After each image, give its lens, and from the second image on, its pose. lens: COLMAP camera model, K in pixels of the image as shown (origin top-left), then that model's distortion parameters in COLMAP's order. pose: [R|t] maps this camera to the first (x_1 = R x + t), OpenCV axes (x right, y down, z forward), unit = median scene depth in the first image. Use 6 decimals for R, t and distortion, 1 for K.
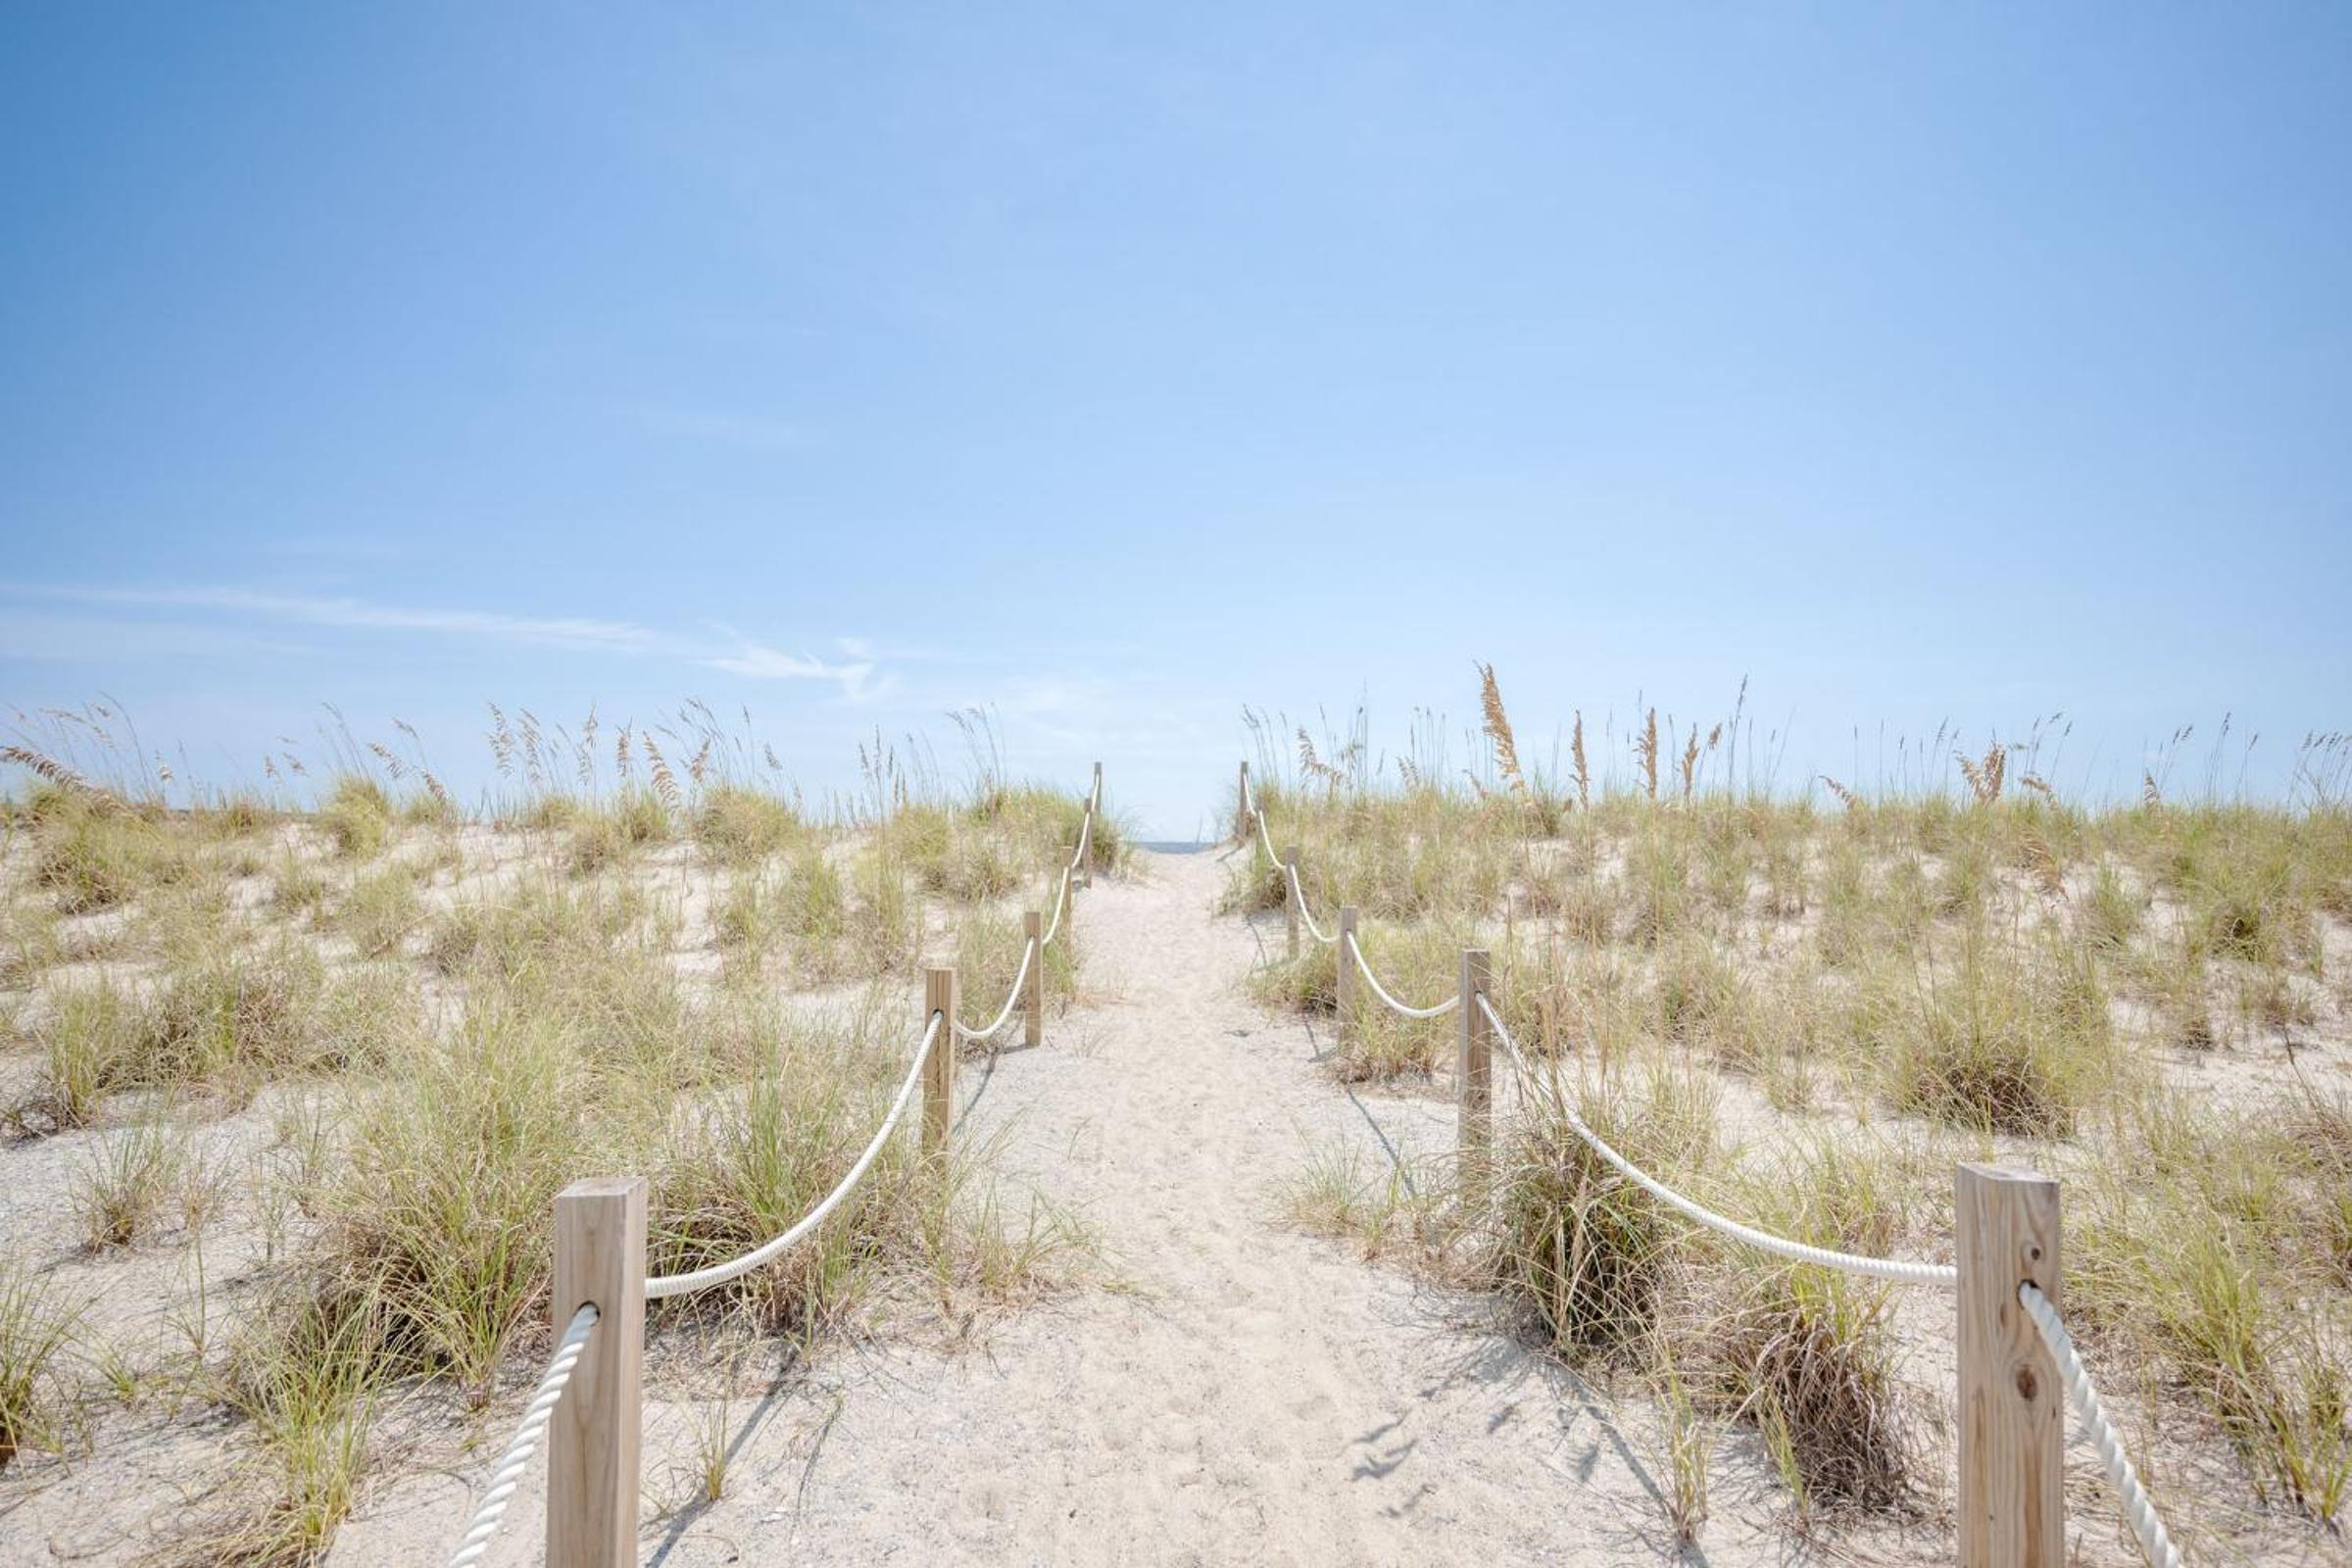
lens RADIAL K [[1193.4, 0, 1176.0], [0, 1193.4, 784.0], [0, 0, 1]] dist [0.001999, 0.000176]
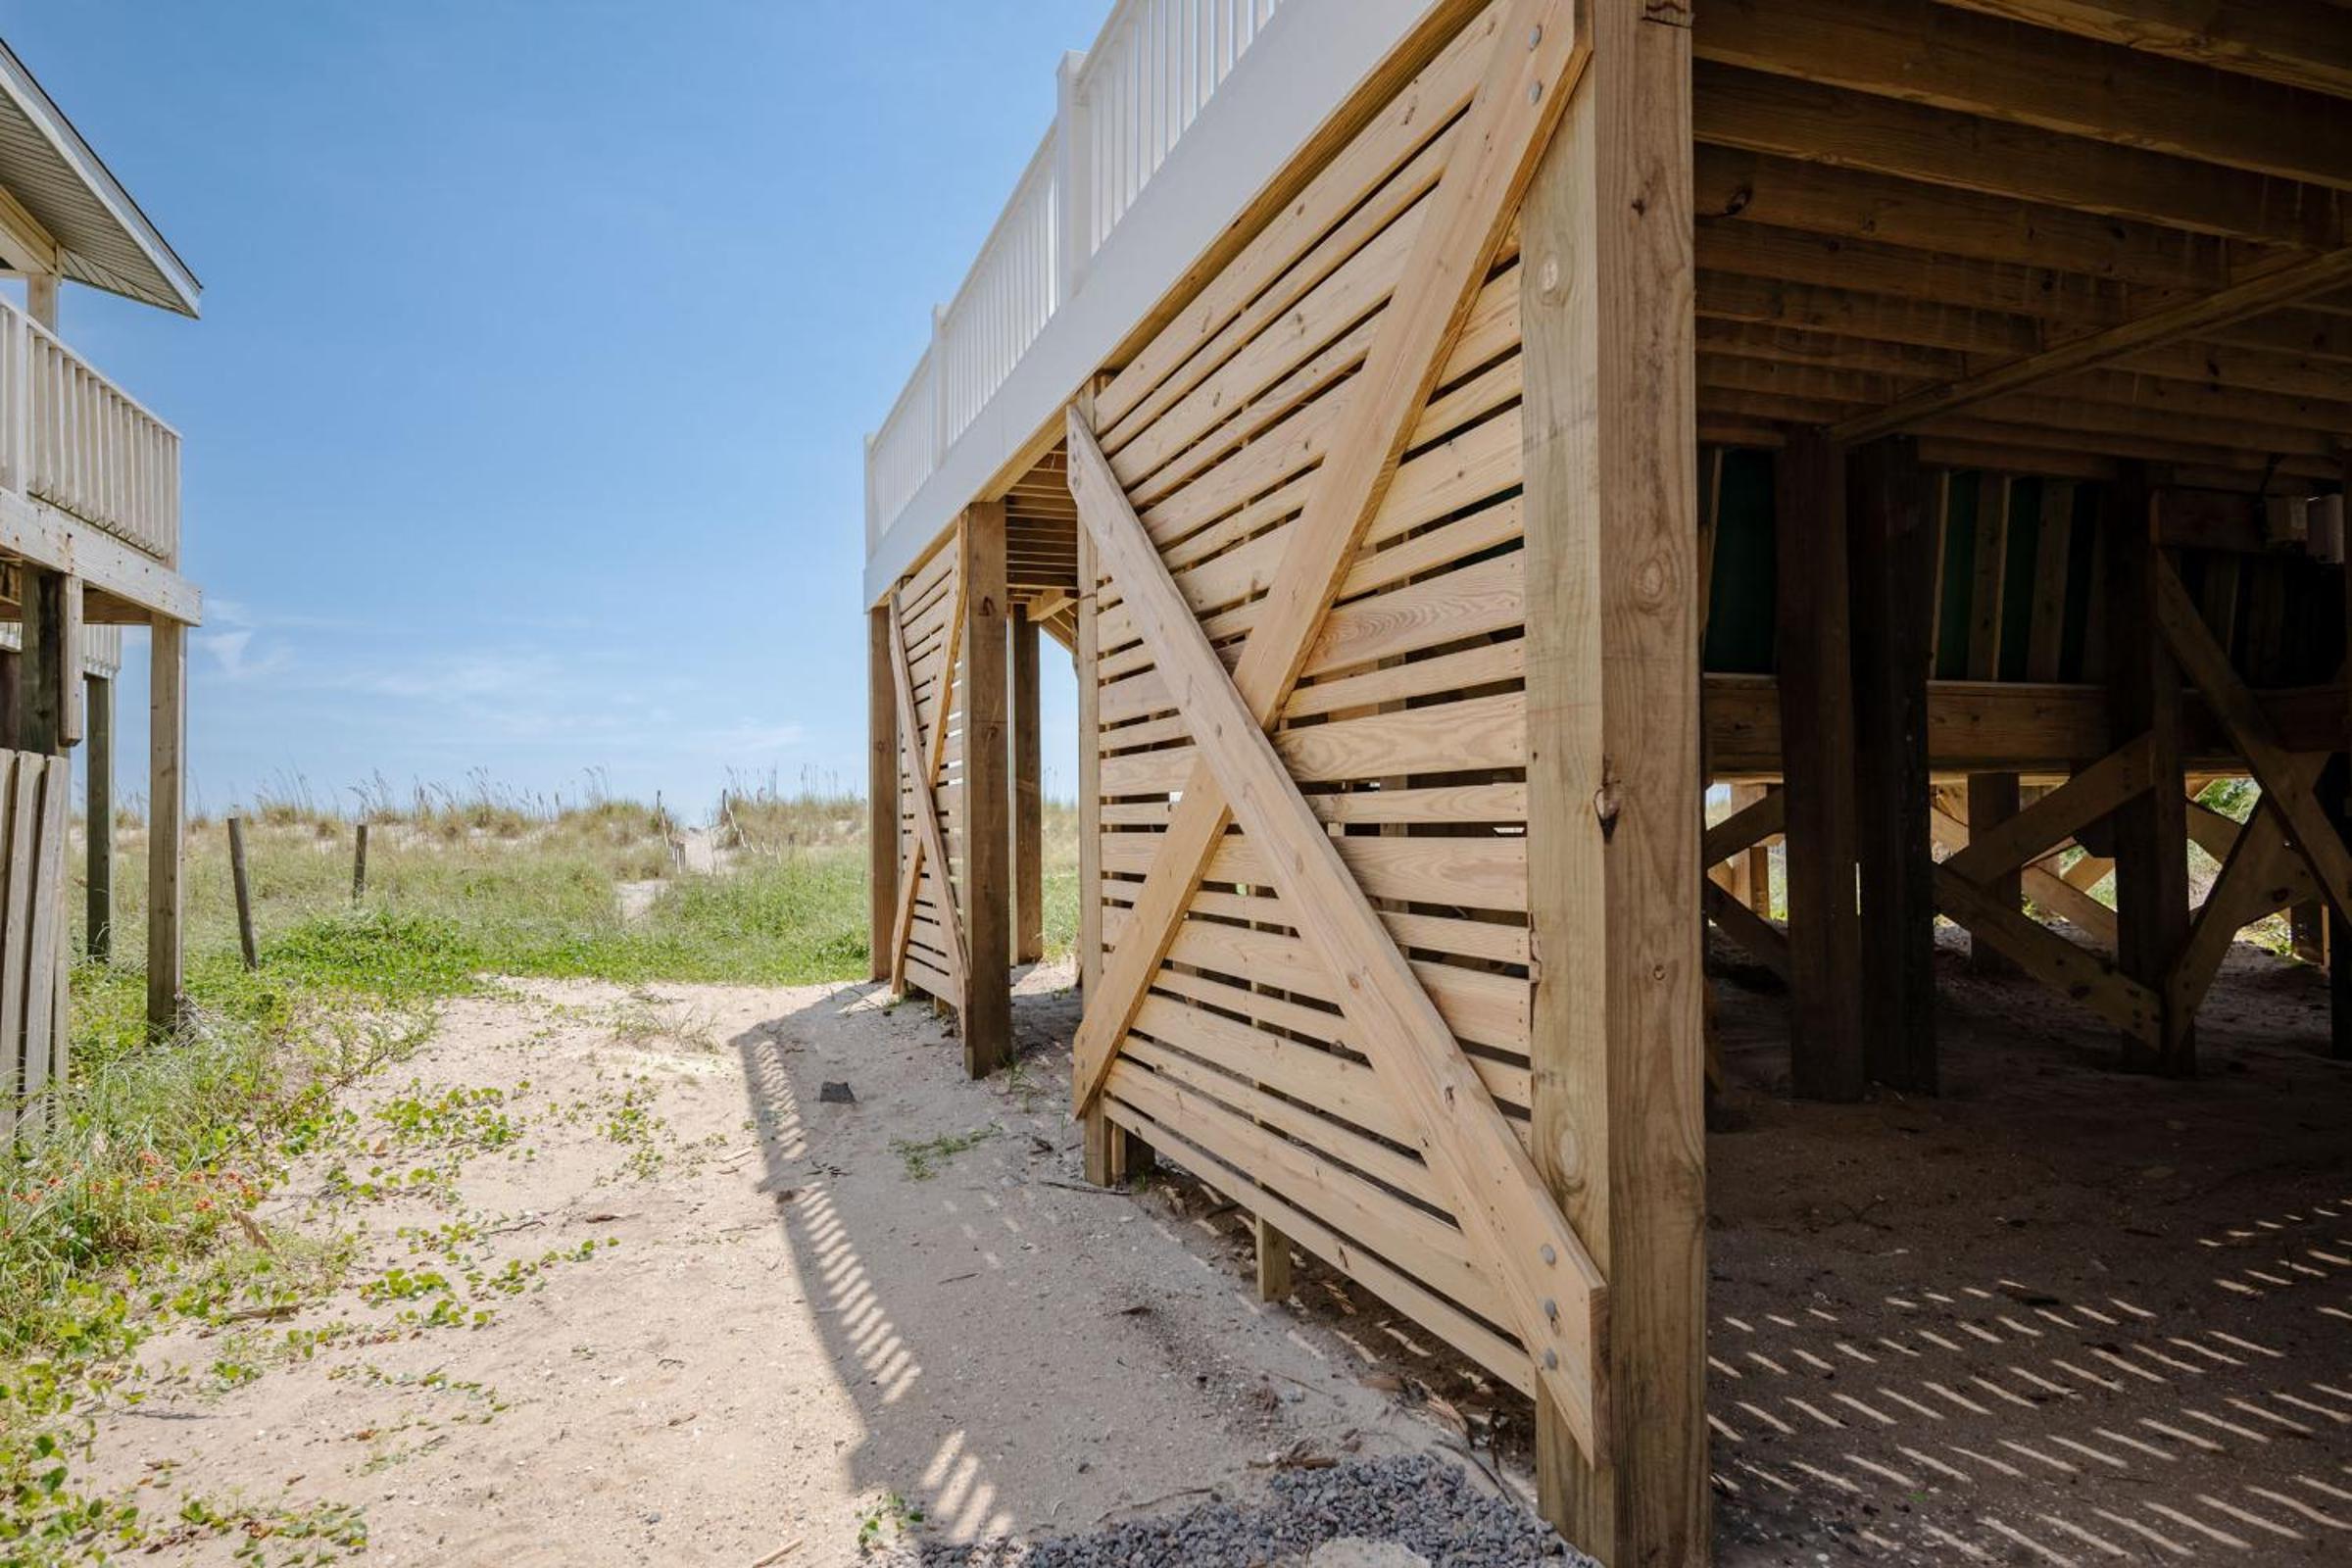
lens RADIAL K [[1368.5, 0, 1180.1], [0, 1368.5, 840.8], [0, 0, 1]] dist [-0.001227, -0.000407]
pose [[0.930890, -0.025087, 0.364437, -0.112099], [0.005986, 0.998553, 0.053448, -0.068444], [-0.365251, -0.047573, 0.929693, -2.239222]]
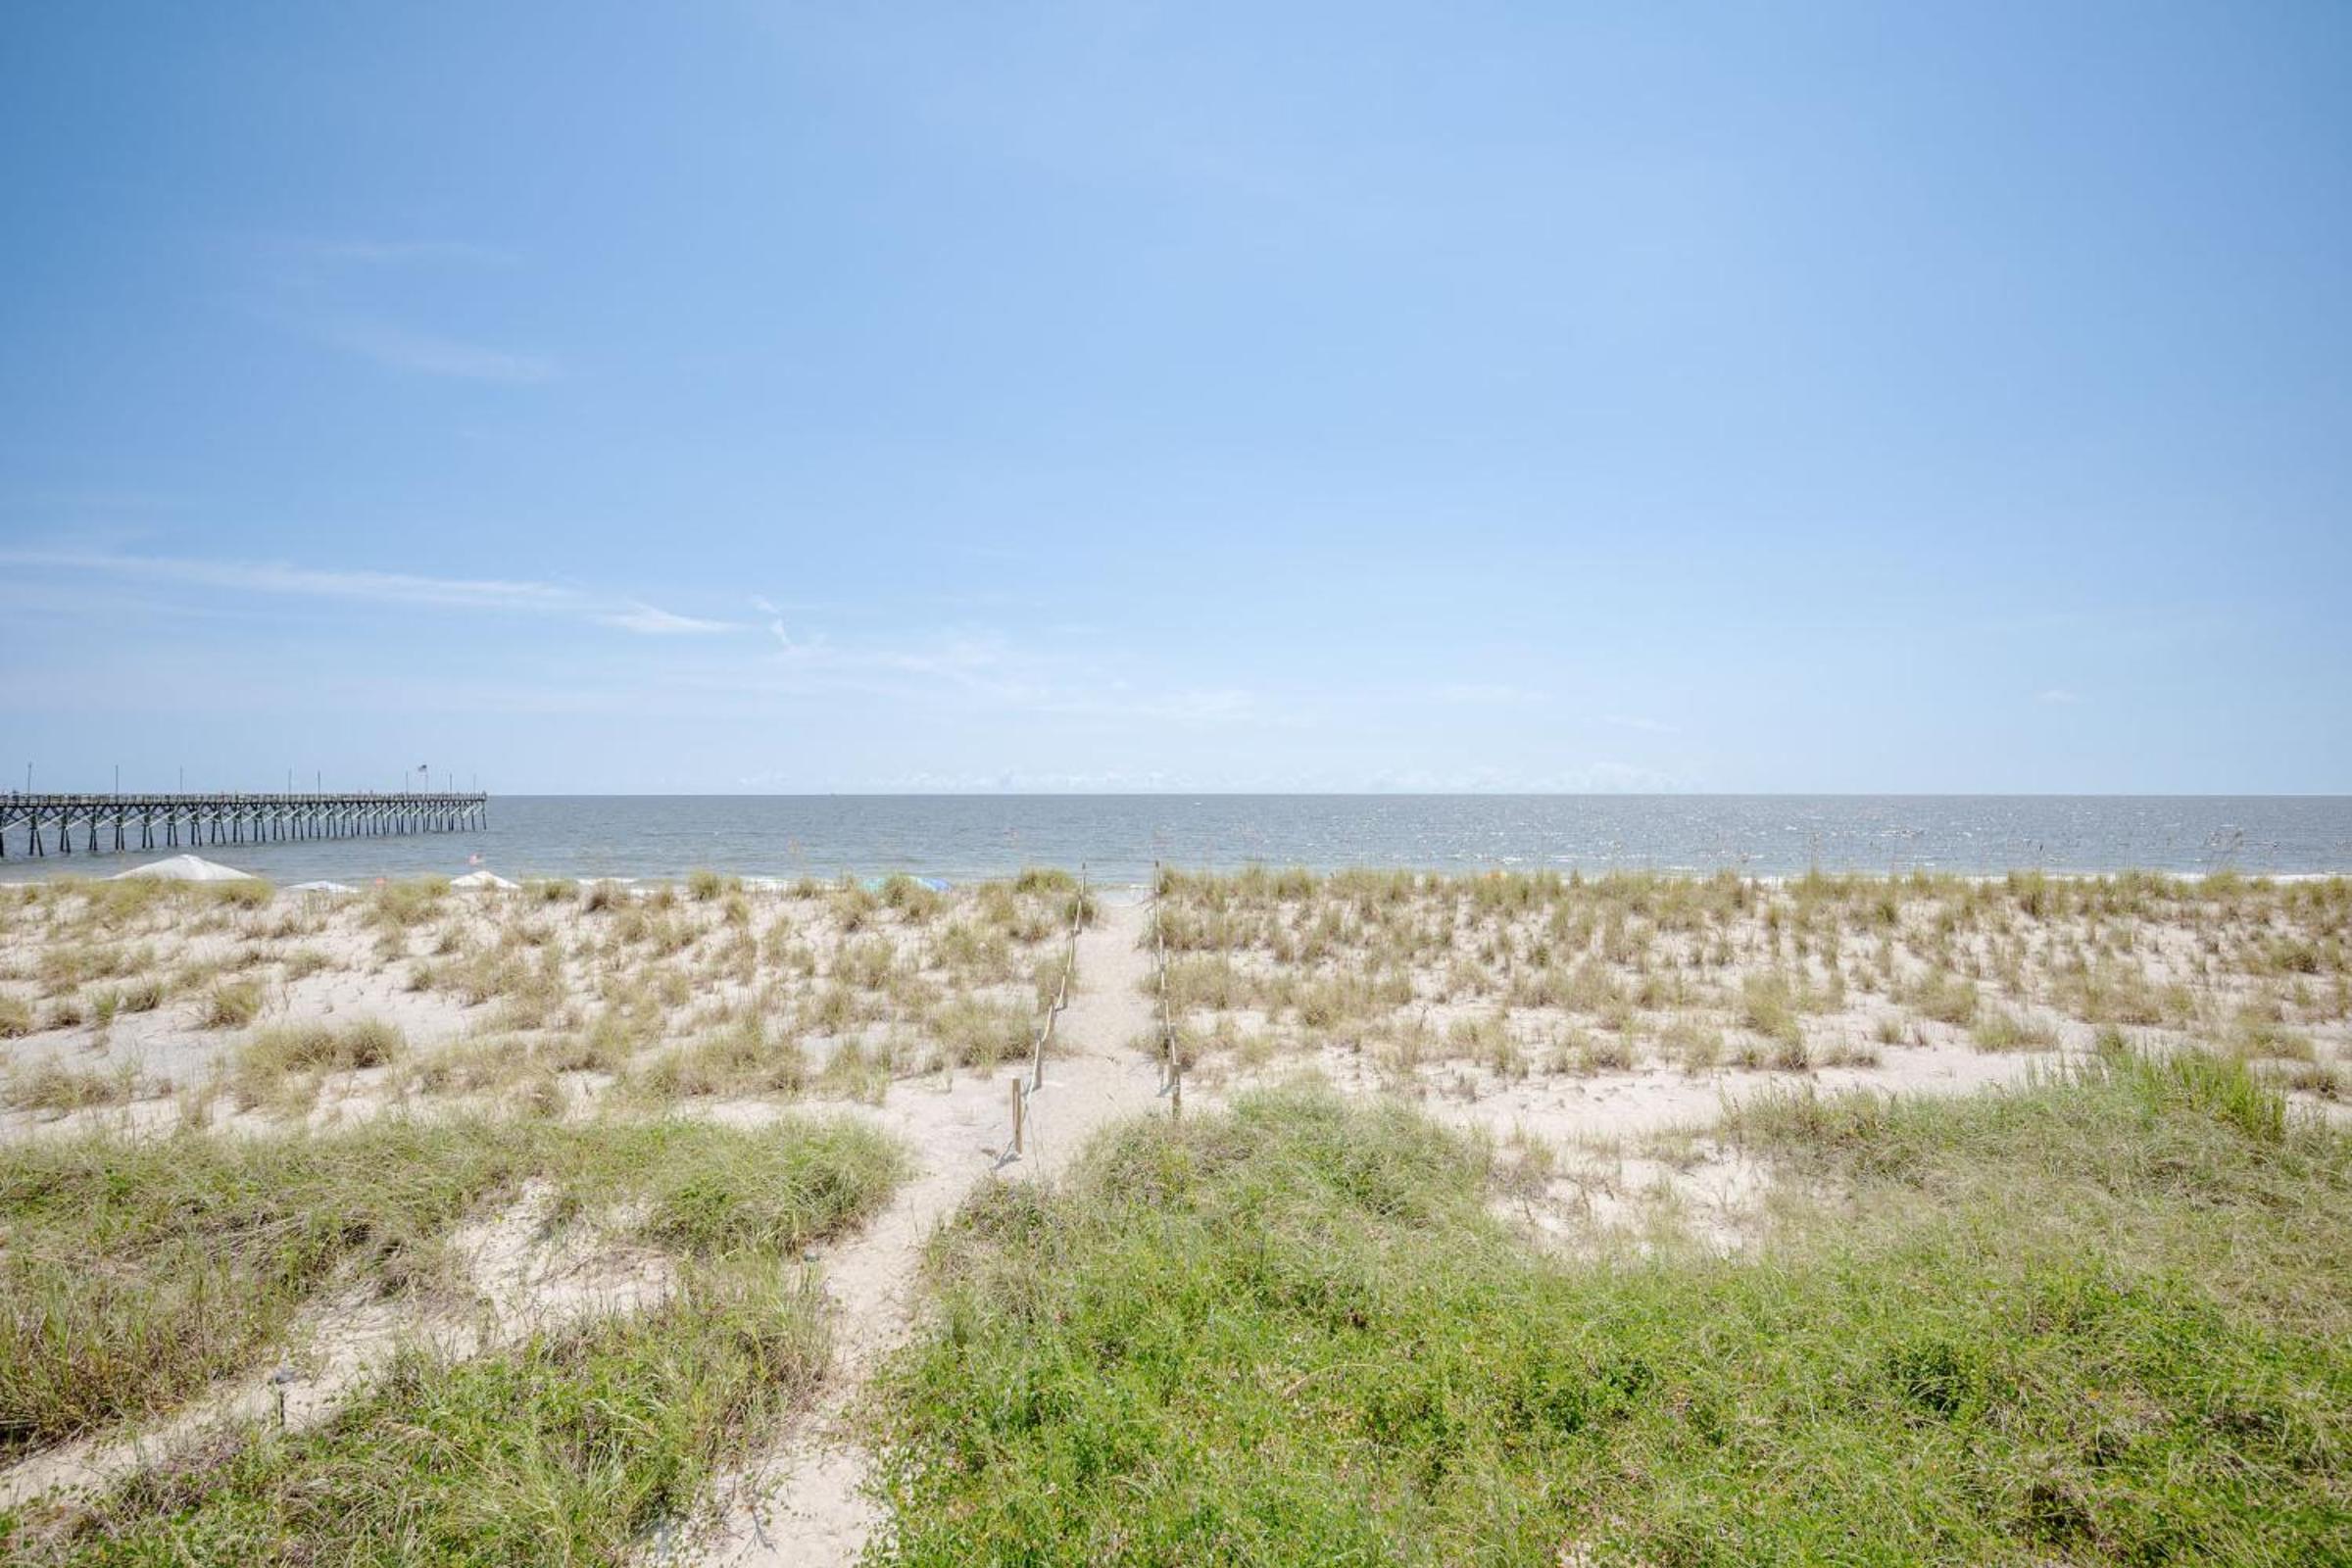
lens RADIAL K [[1218.0, 0, 1176.0], [0, 1218.0, 784.0], [0, 0, 1]] dist [-0.001585, -0.000640]
pose [[0.999858, -0.012055, 0.011789, 0.082088], [0.011441, 0.998644, 0.050788, -0.305860], [-0.012385, -0.050646, 0.998640, -1.261423]]
